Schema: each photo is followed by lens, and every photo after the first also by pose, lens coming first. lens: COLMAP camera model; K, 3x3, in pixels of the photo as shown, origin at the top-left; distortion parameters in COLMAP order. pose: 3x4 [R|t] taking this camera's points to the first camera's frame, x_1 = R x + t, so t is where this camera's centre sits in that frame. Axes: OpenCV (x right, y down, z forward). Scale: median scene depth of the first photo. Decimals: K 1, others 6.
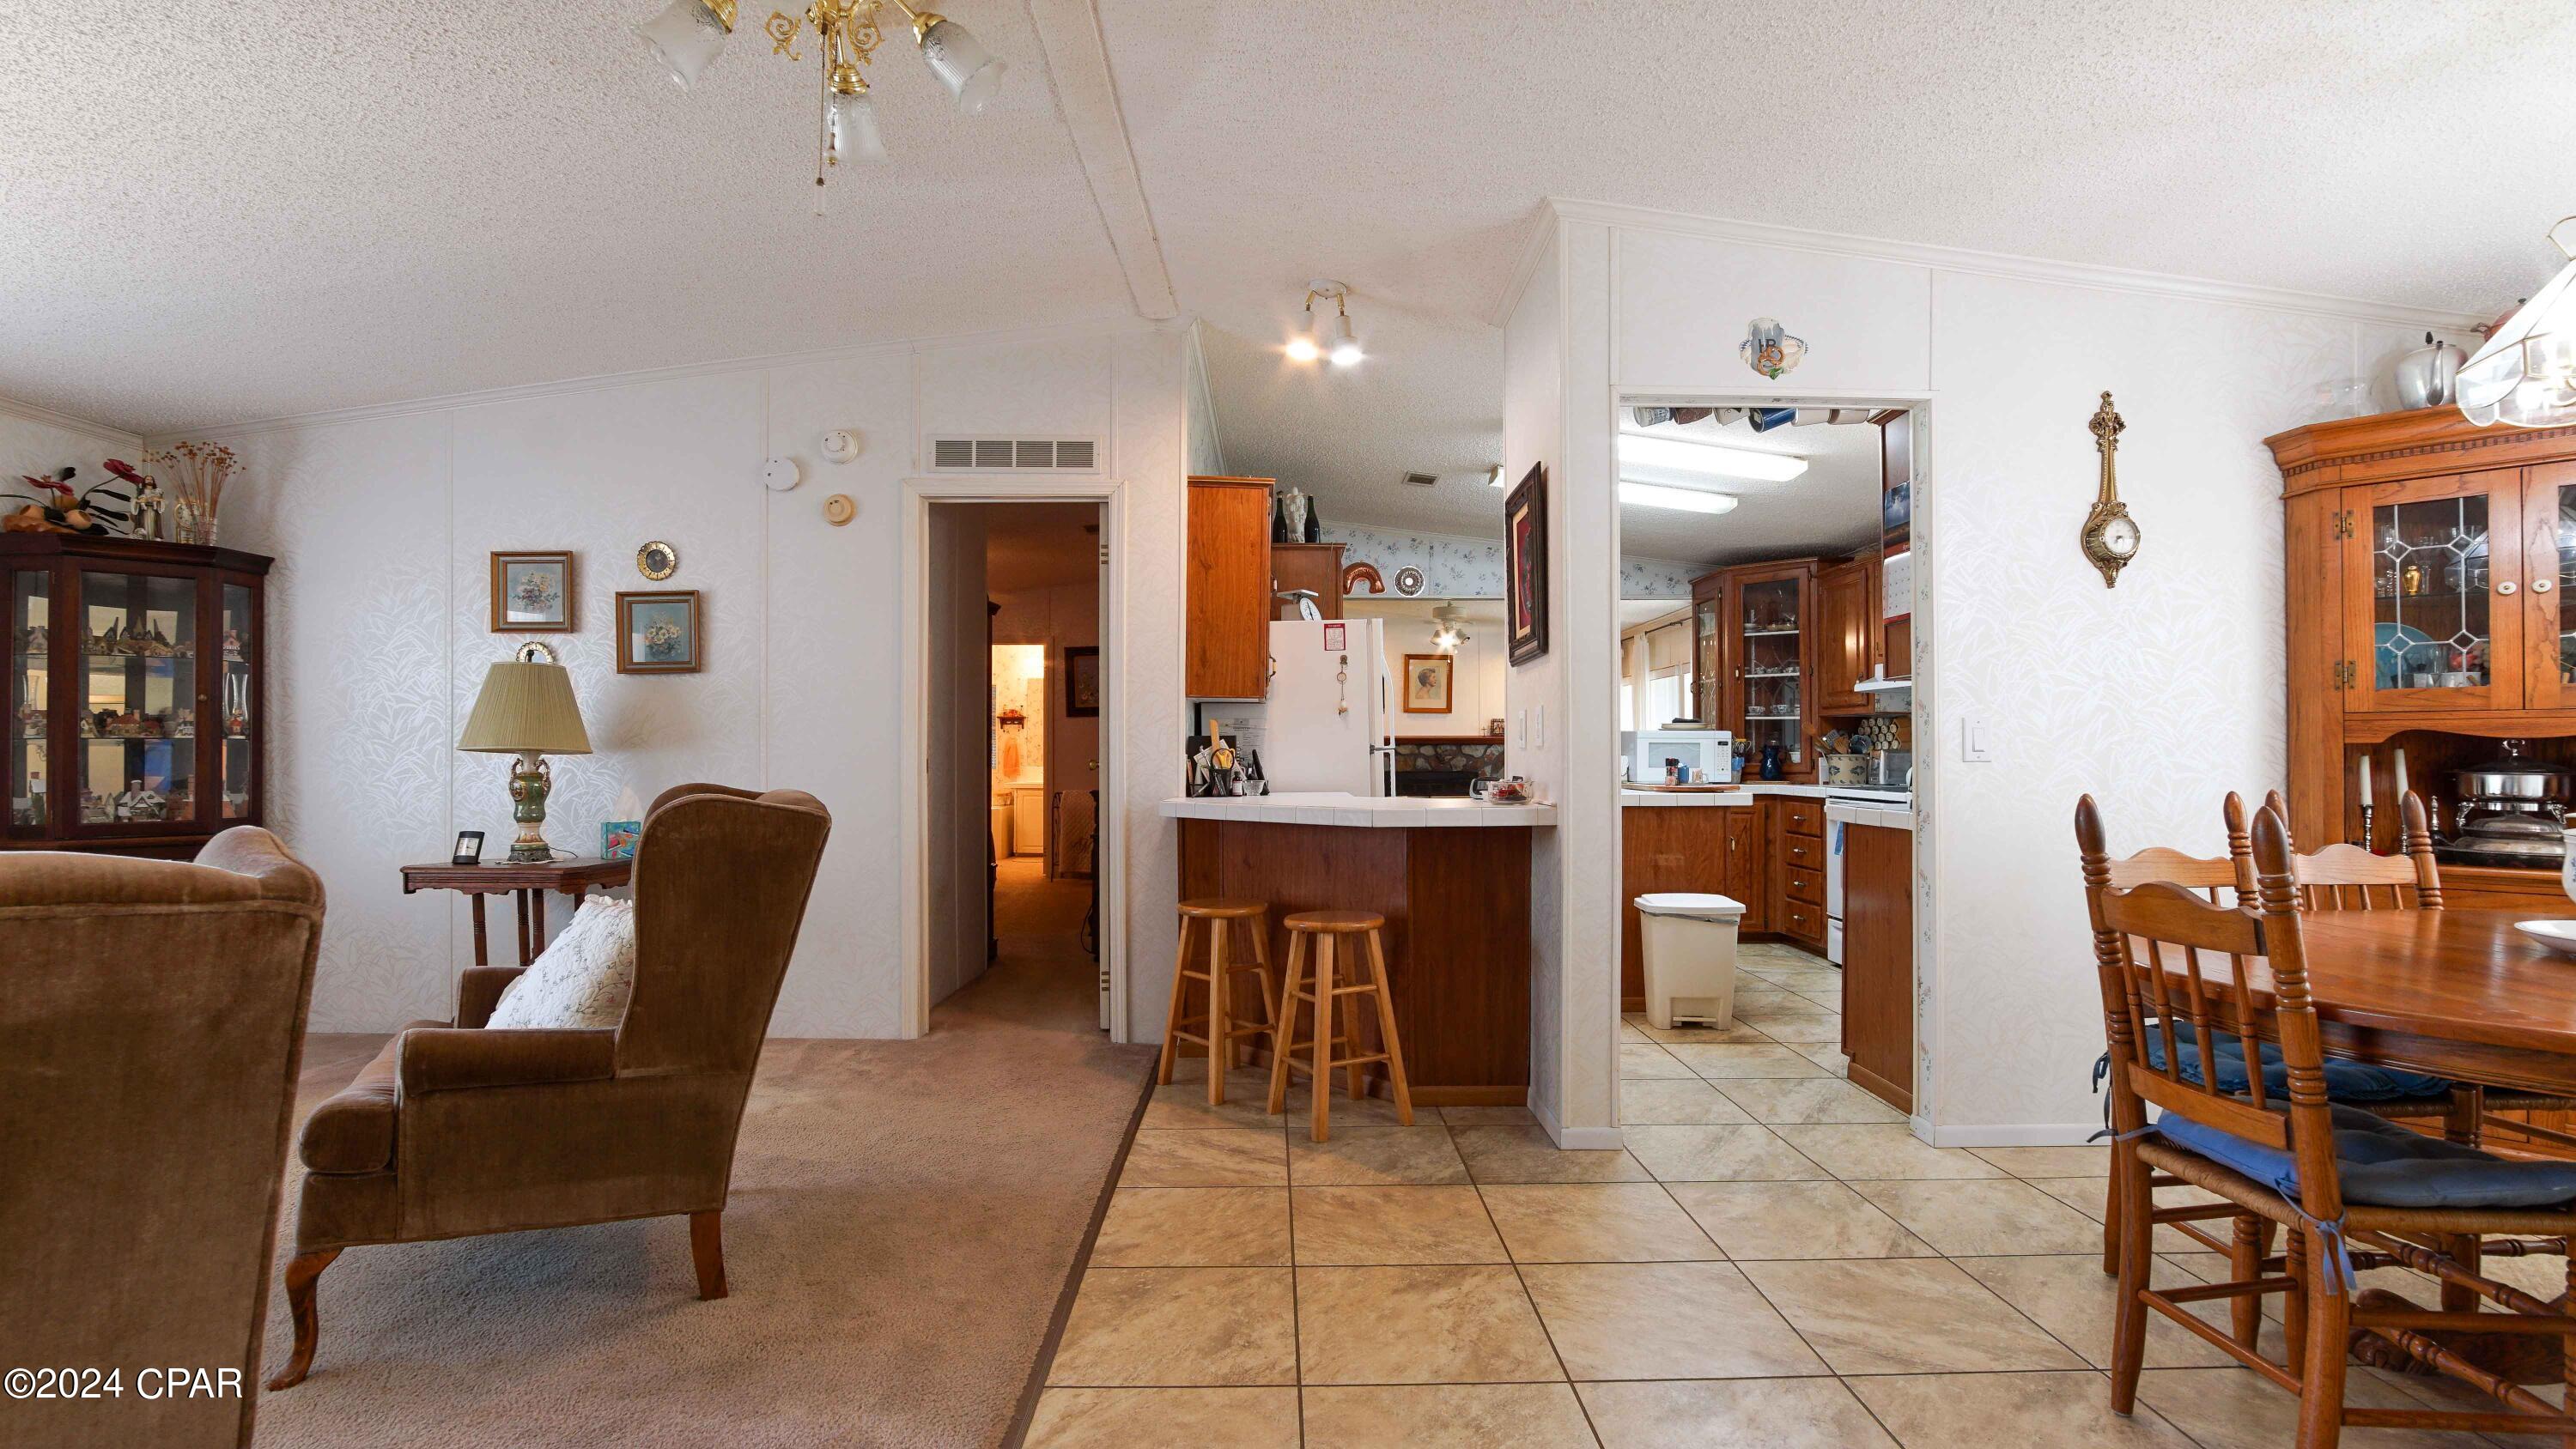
lens RADIAL K [[1161.7, 0, 1277.8], [0, 1161.7, 743.5], [0, 0, 1]] dist [-0.034342, 0.006966]
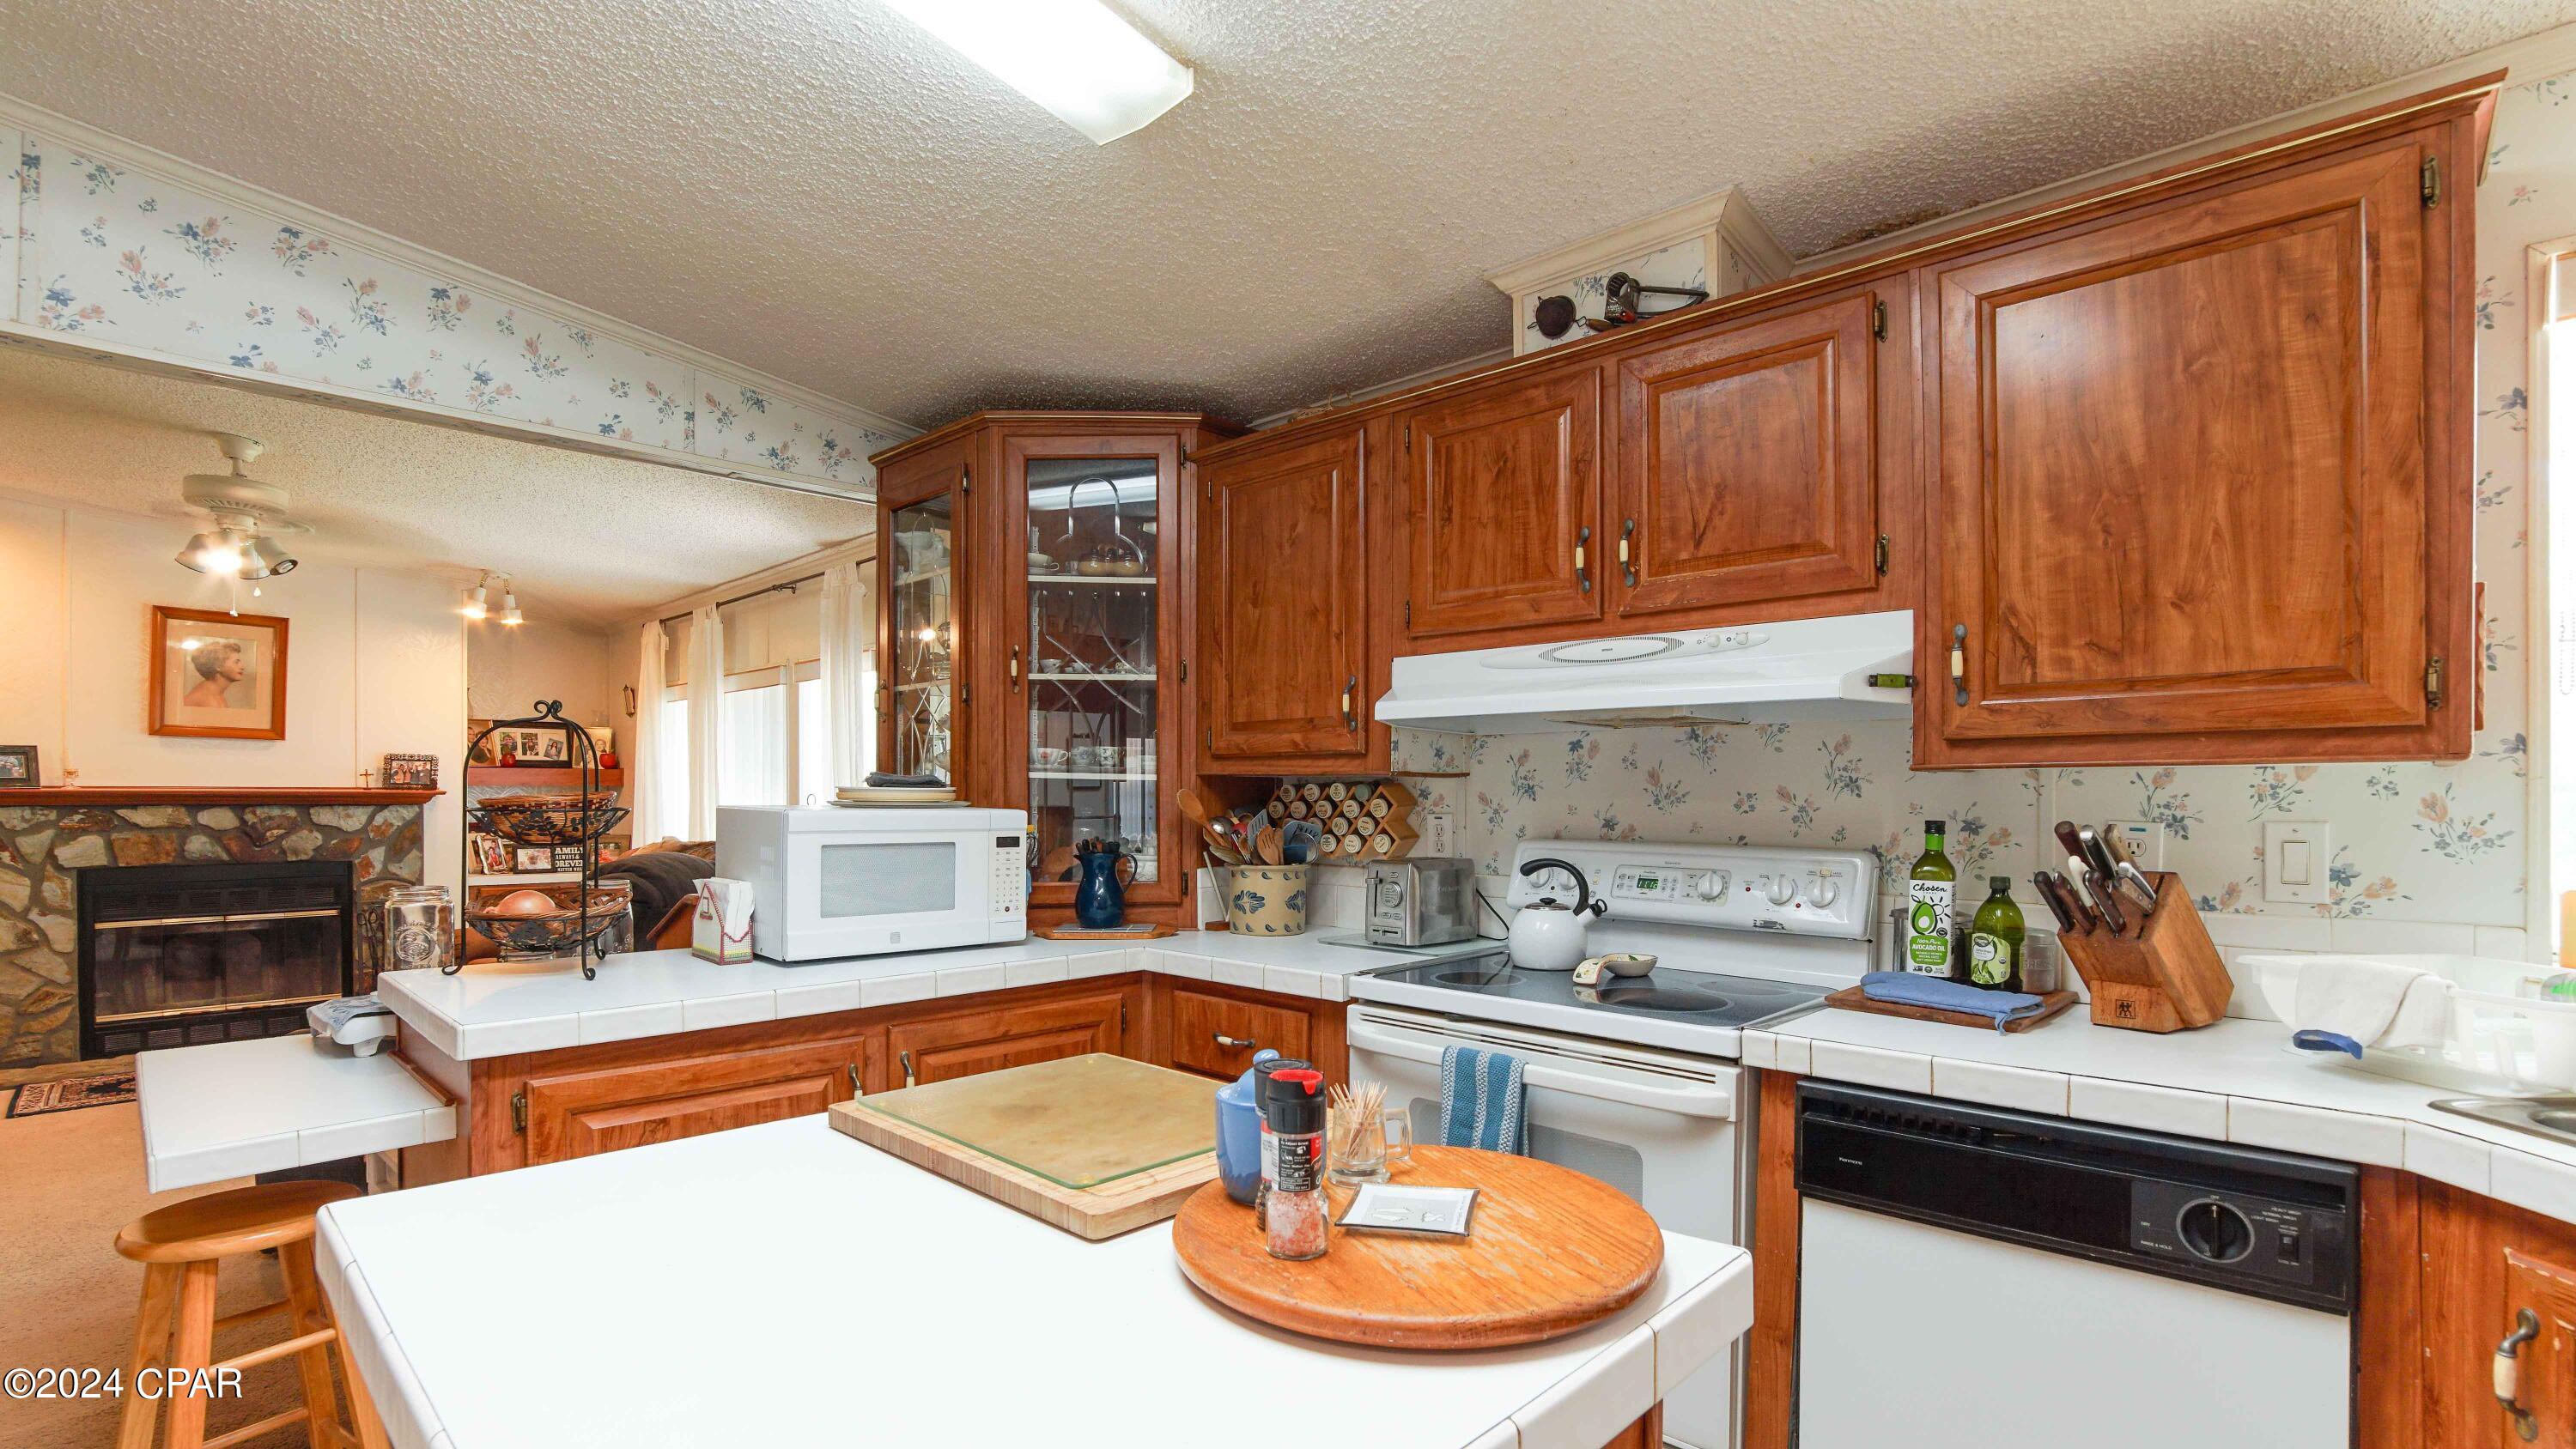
lens RADIAL K [[1161.7, 0, 1277.8], [0, 1161.7, 798.6], [0, 0, 1]] dist [-0.034342, 0.006966]
pose [[0.692409, 0.001397, 0.721504, 0.342969], [-0.011273, 0.999897, 0.008881, -0.038738], [-0.721417, -0.014283, 0.692354, 1.361962]]
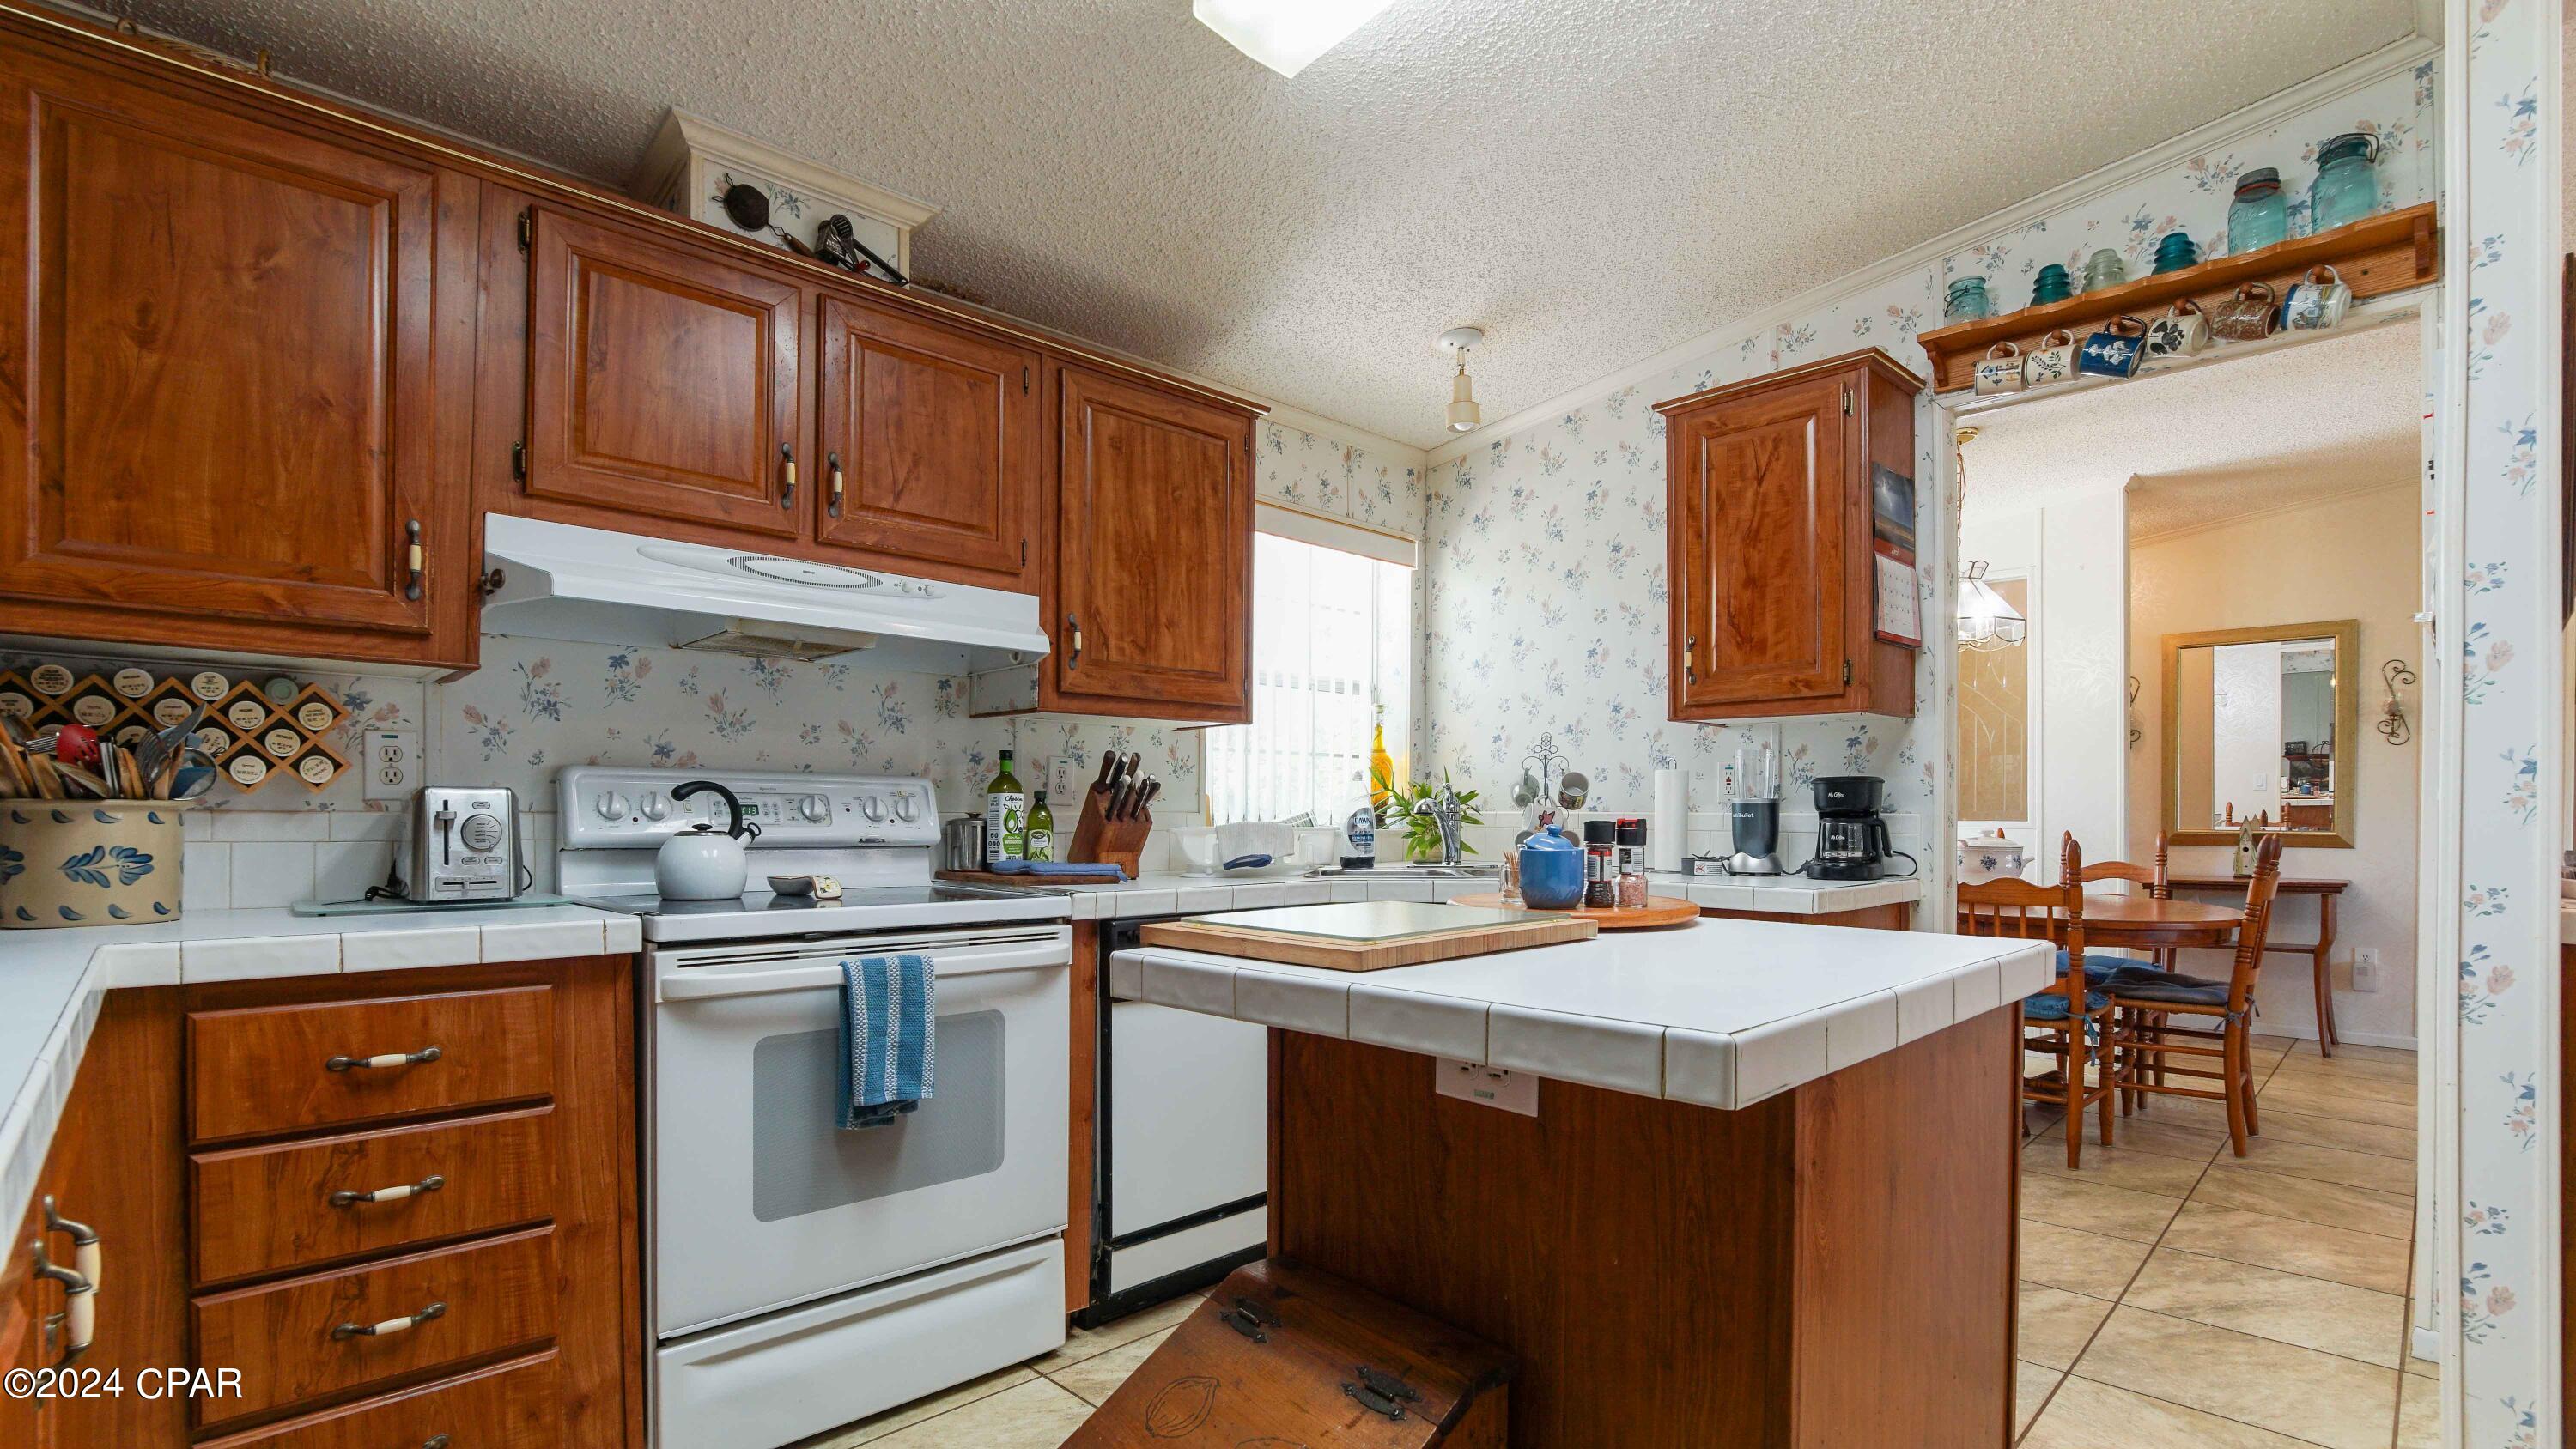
lens RADIAL K [[1161.7, 0, 1312.4], [0, 1161.7, 813.7], [0, 0, 1]] dist [-0.034342, 0.006966]
pose [[-0.700756, -0.001968, 0.713398, 0.267977], [-0.010201, 0.999922, -0.007263, 0.022455], [-0.713328, -0.012367, -0.700721, 1.948233]]
